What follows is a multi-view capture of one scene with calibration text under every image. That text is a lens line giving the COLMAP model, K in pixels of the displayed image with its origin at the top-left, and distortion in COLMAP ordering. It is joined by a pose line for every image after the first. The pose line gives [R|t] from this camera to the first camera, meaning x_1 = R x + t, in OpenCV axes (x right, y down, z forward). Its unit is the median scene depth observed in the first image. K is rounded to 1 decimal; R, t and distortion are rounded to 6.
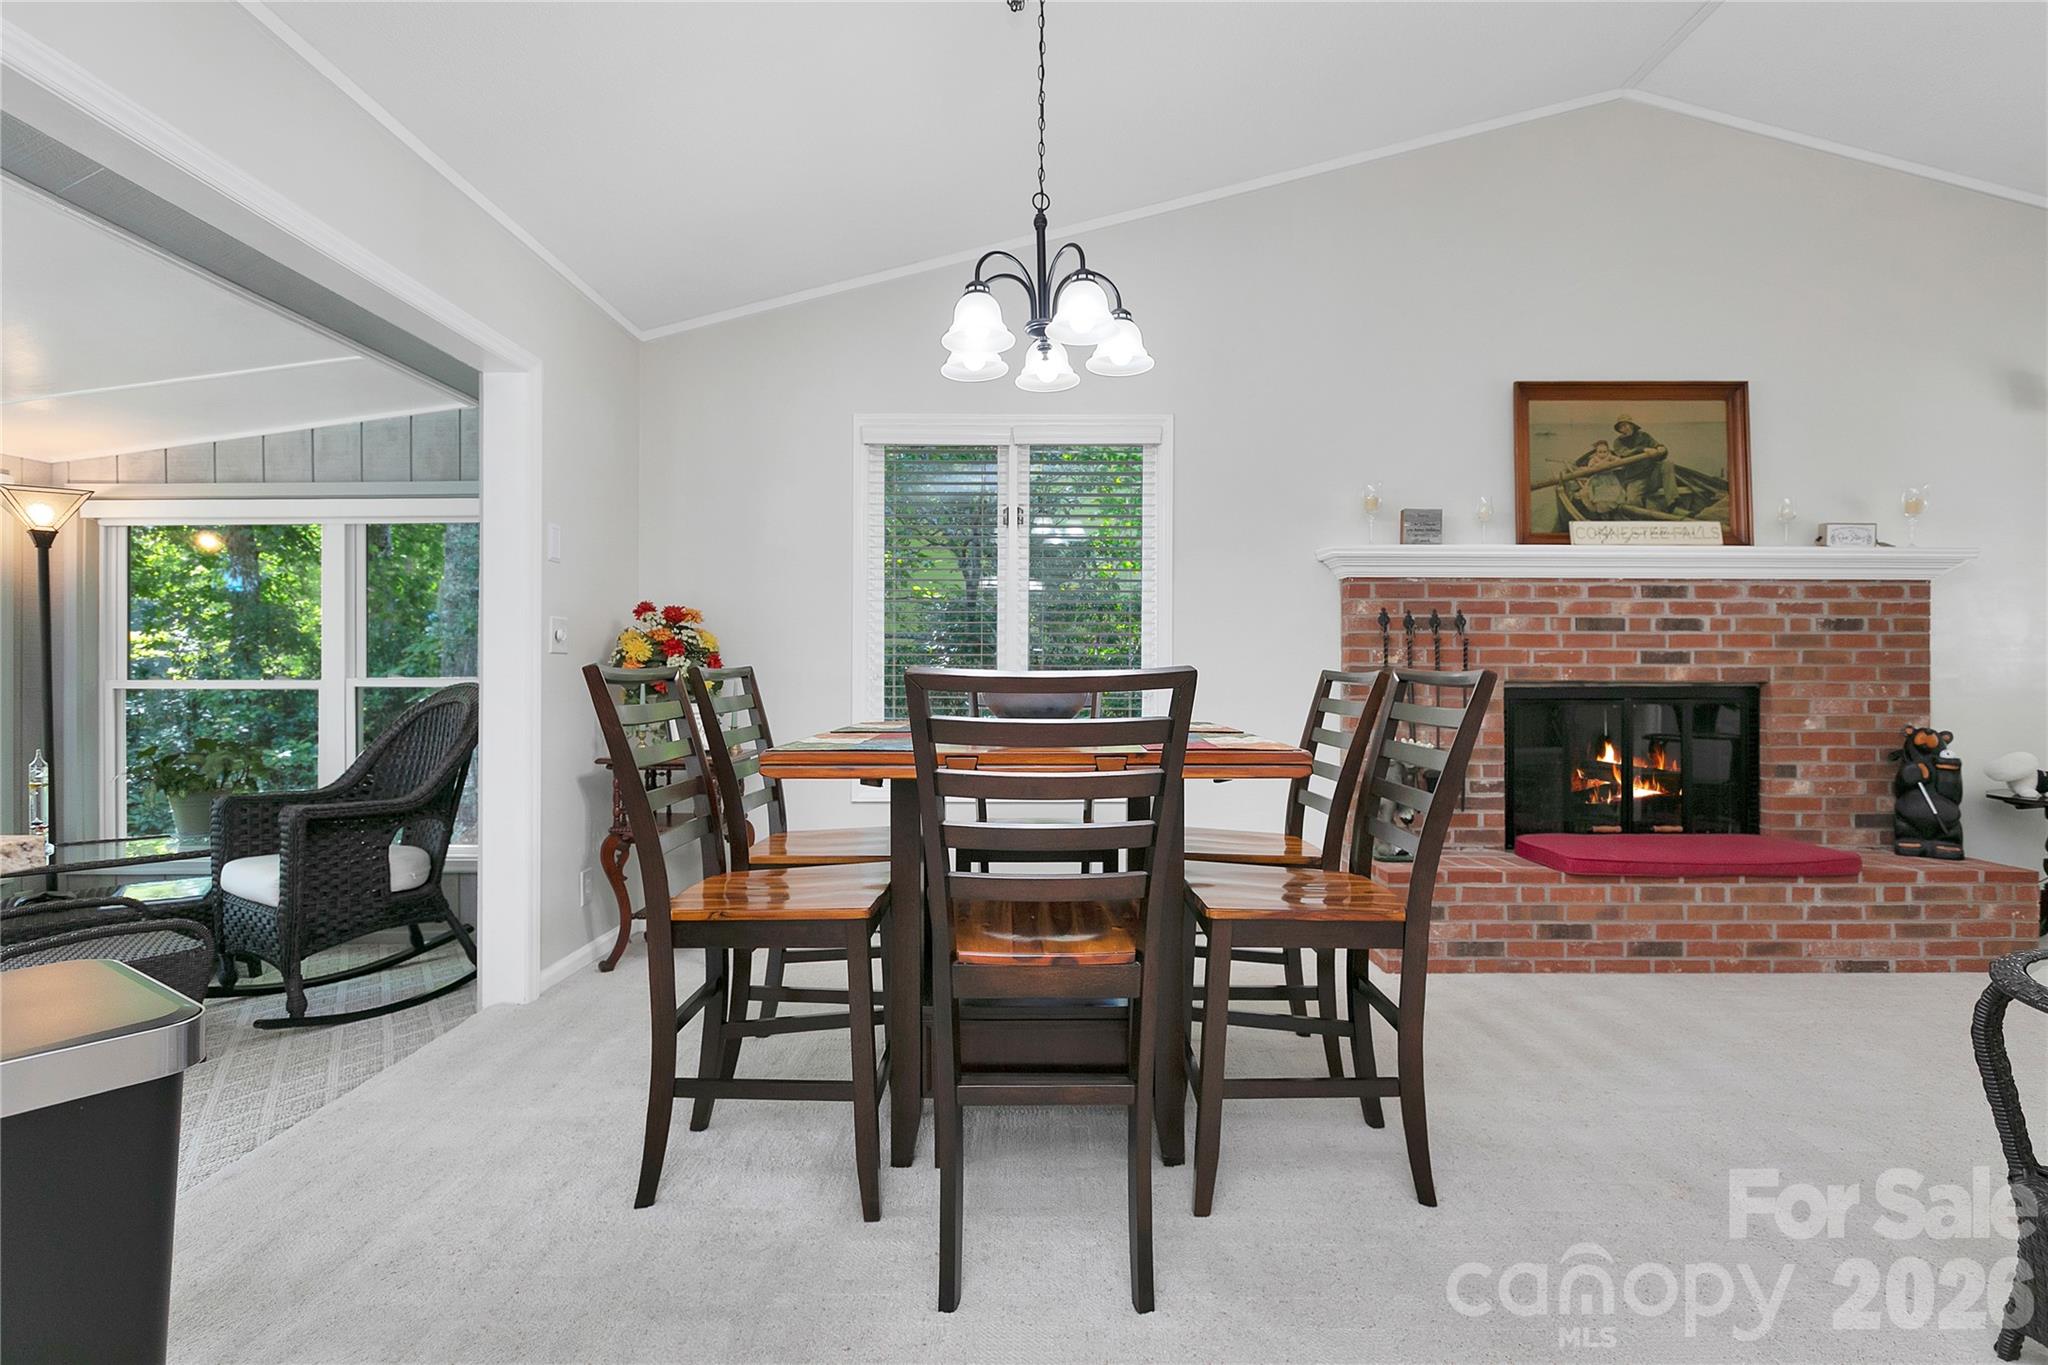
lens RADIAL K [[968.4, 0, 1027.7], [0, 968.4, 677.8], [0, 0, 1]] dist [-0.000997, -0.001027]
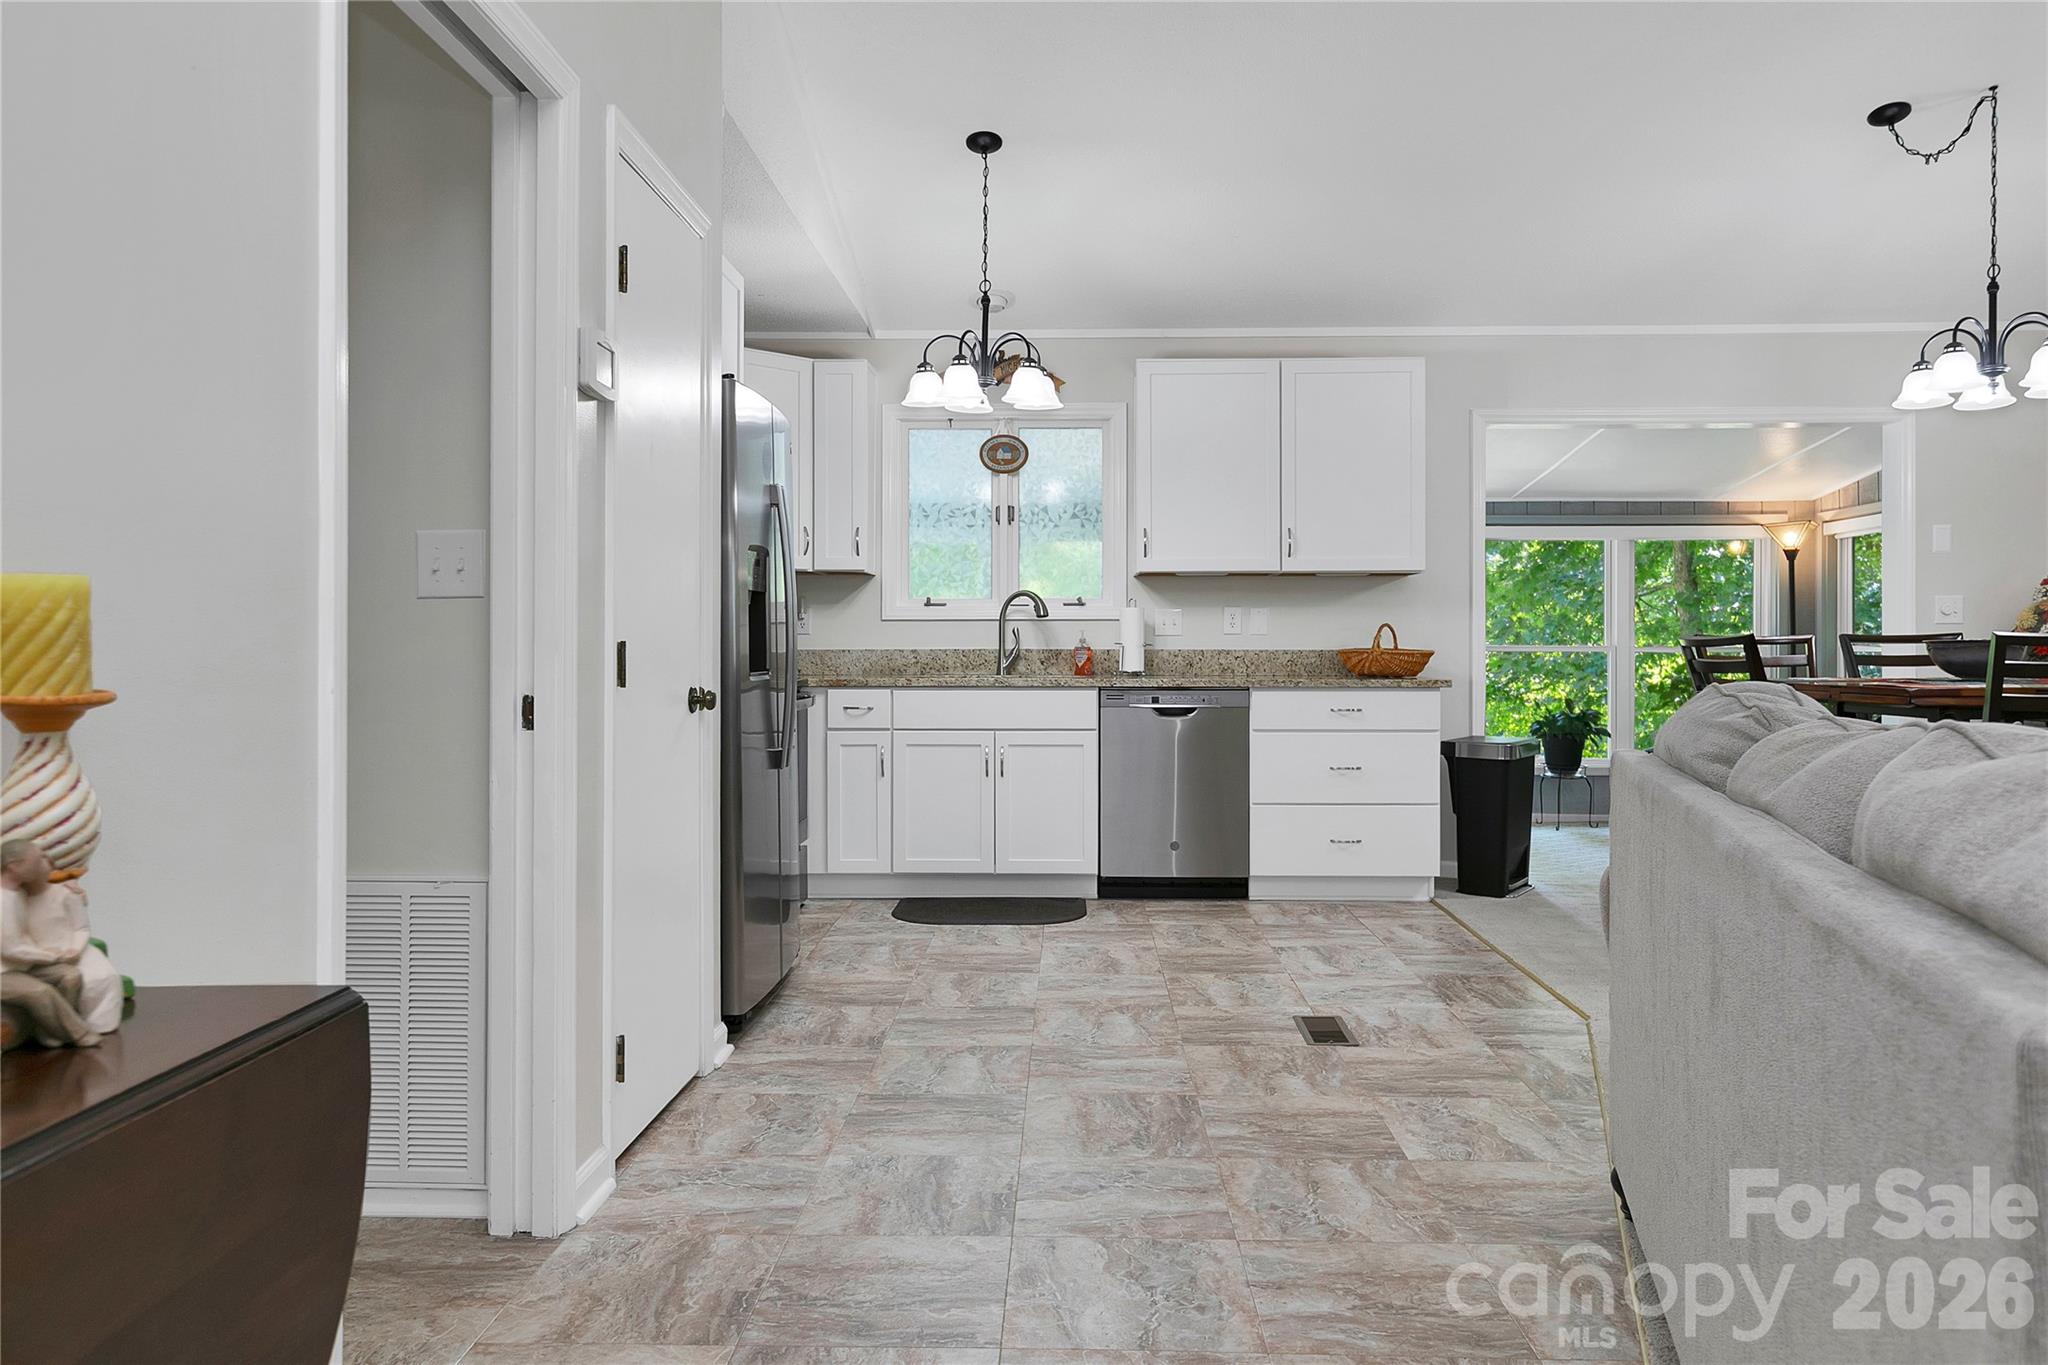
lens RADIAL K [[1427.7, 0, 1017.2], [0, 1427.7, 642.0], [0, 0, 1]] dist [0.008873, 0.001335]
pose [[-0.035454, -0.004608, -0.999361, 1.245860], [-0.002112, 0.999987, -0.004536, 0.008204], [0.999369, 0.001950, -0.035463, -0.145810]]
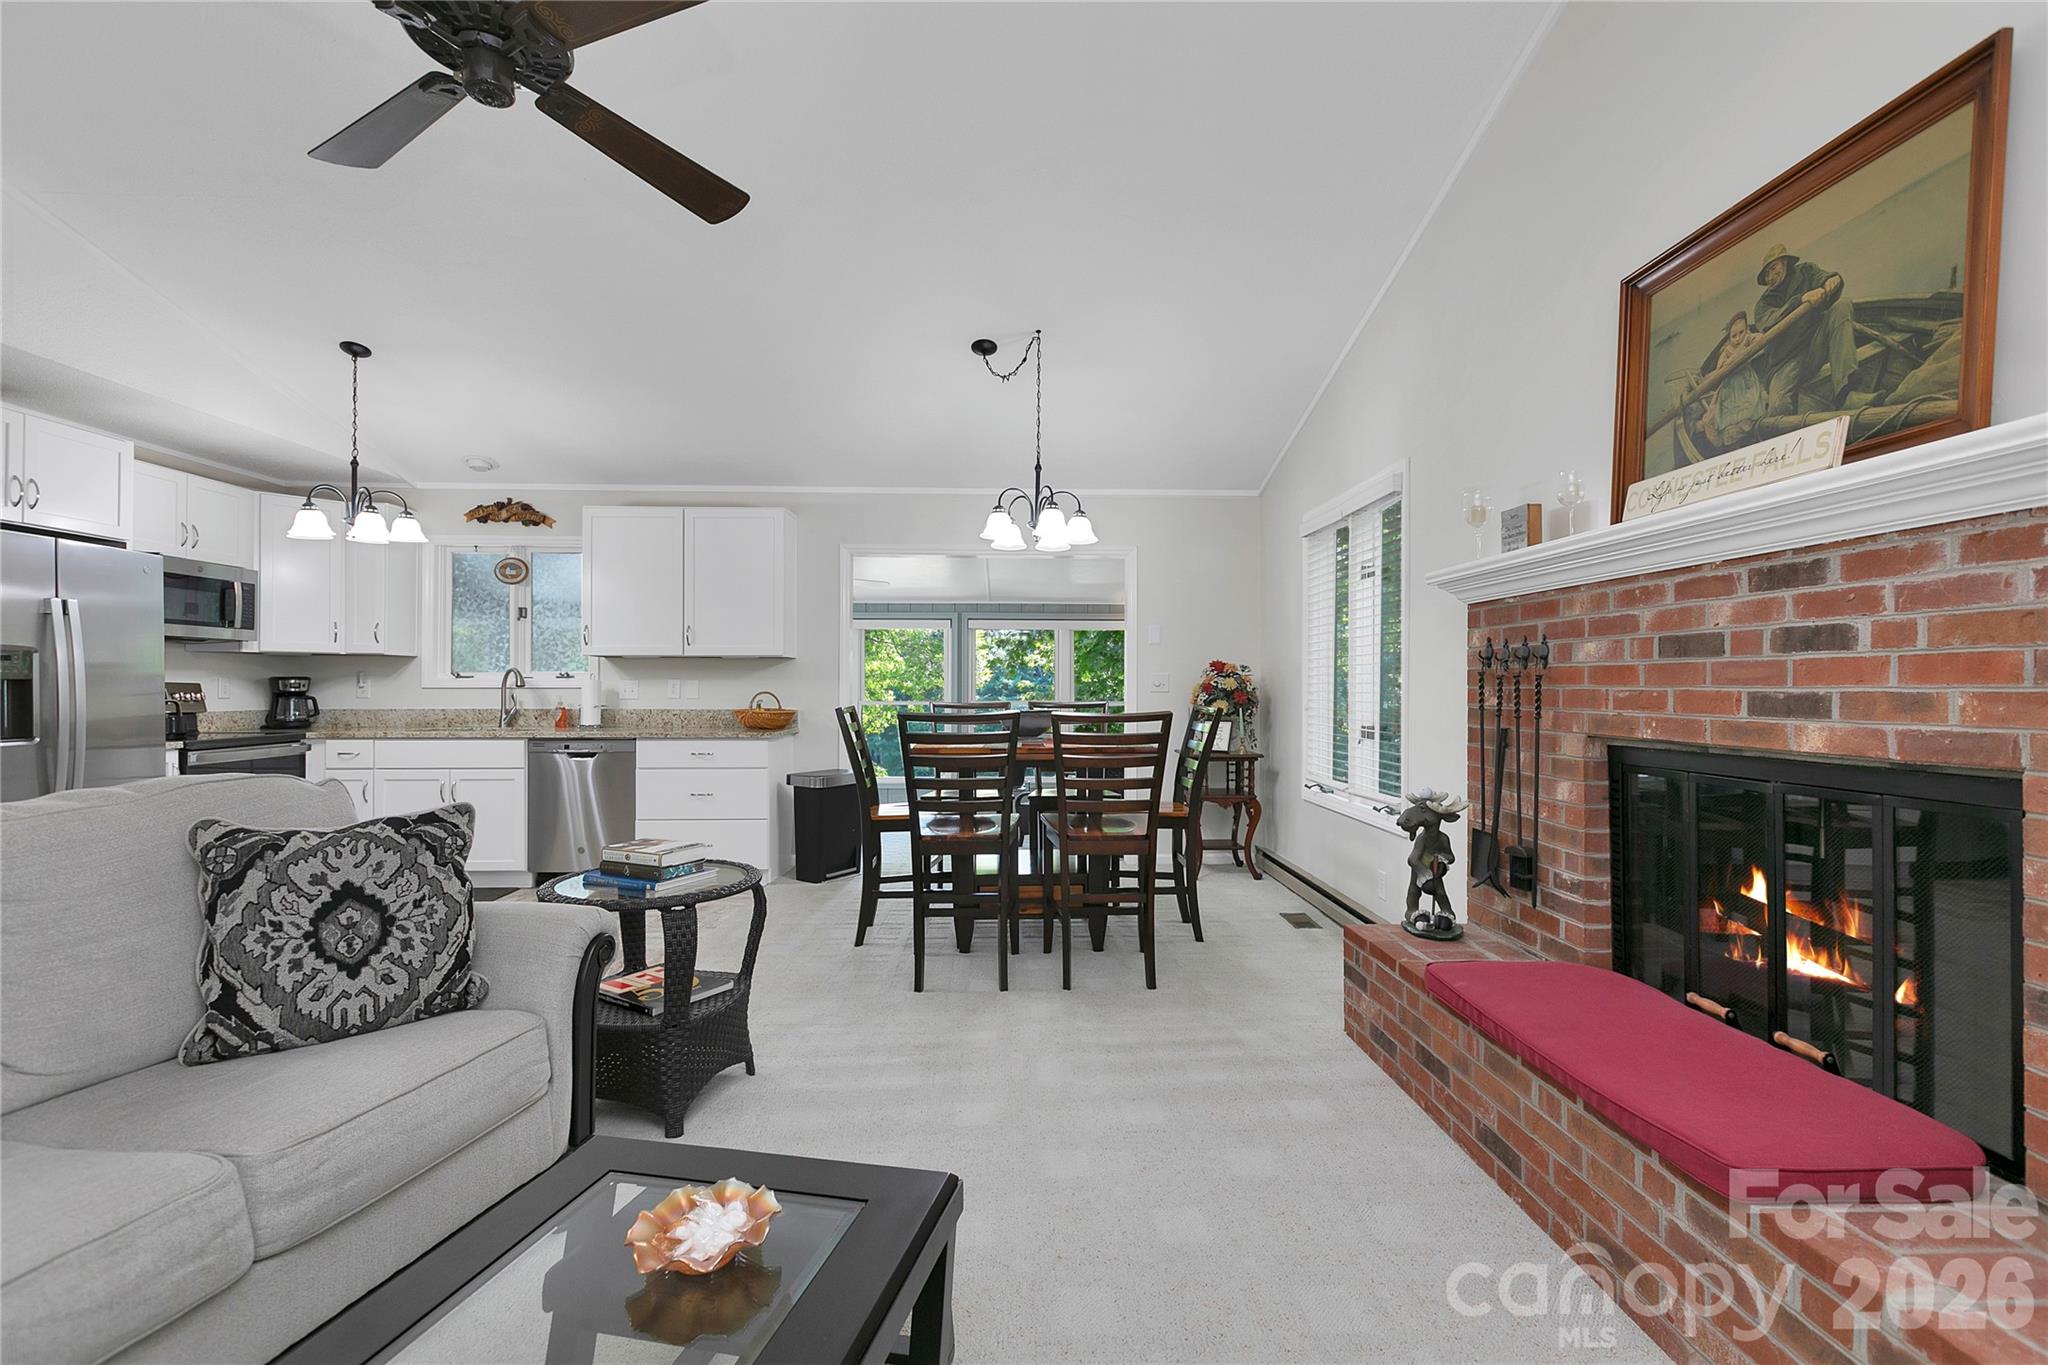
lens RADIAL K [[909.6, 0, 1036.0], [0, 909.6, 682.9], [0, 0, 1]] dist [0.001536, -0.000082]
pose [[0.040521, -0.005197, -0.999165, 1.120700], [-0.003673, 0.999979, -0.005351, -0.028577], [0.999172, 0.003887, 0.040501, 0.586385]]
